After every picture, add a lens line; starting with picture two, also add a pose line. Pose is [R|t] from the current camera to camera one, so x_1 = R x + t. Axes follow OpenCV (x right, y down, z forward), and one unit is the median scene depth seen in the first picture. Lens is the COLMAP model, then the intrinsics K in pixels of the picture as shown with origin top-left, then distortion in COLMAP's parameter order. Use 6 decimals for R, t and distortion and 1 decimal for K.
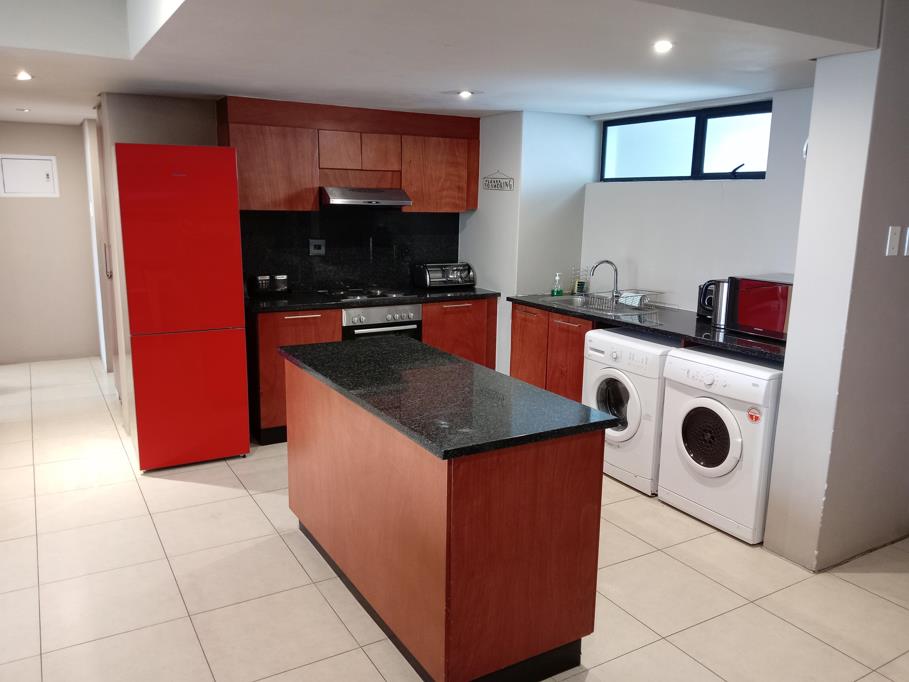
lens RADIAL K [[731.2, 0, 453.1], [0, 731.2, 344.7], [0, 0, 1]] dist [0.016202, -0.080367]
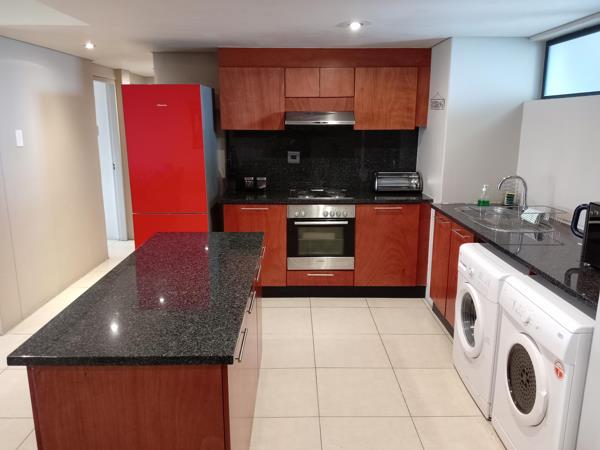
lens RADIAL K [[482.7, 0, 295.0], [0, 482.7, 224.8], [0, 0, 1]] dist [0.016202, -0.080367]
pose [[0.858870, 0.089772, -0.504265, 0.275354], [-0.082432, 0.995913, 0.036898, -0.043298], [0.505516, 0.009877, 0.862760, 0.245835]]
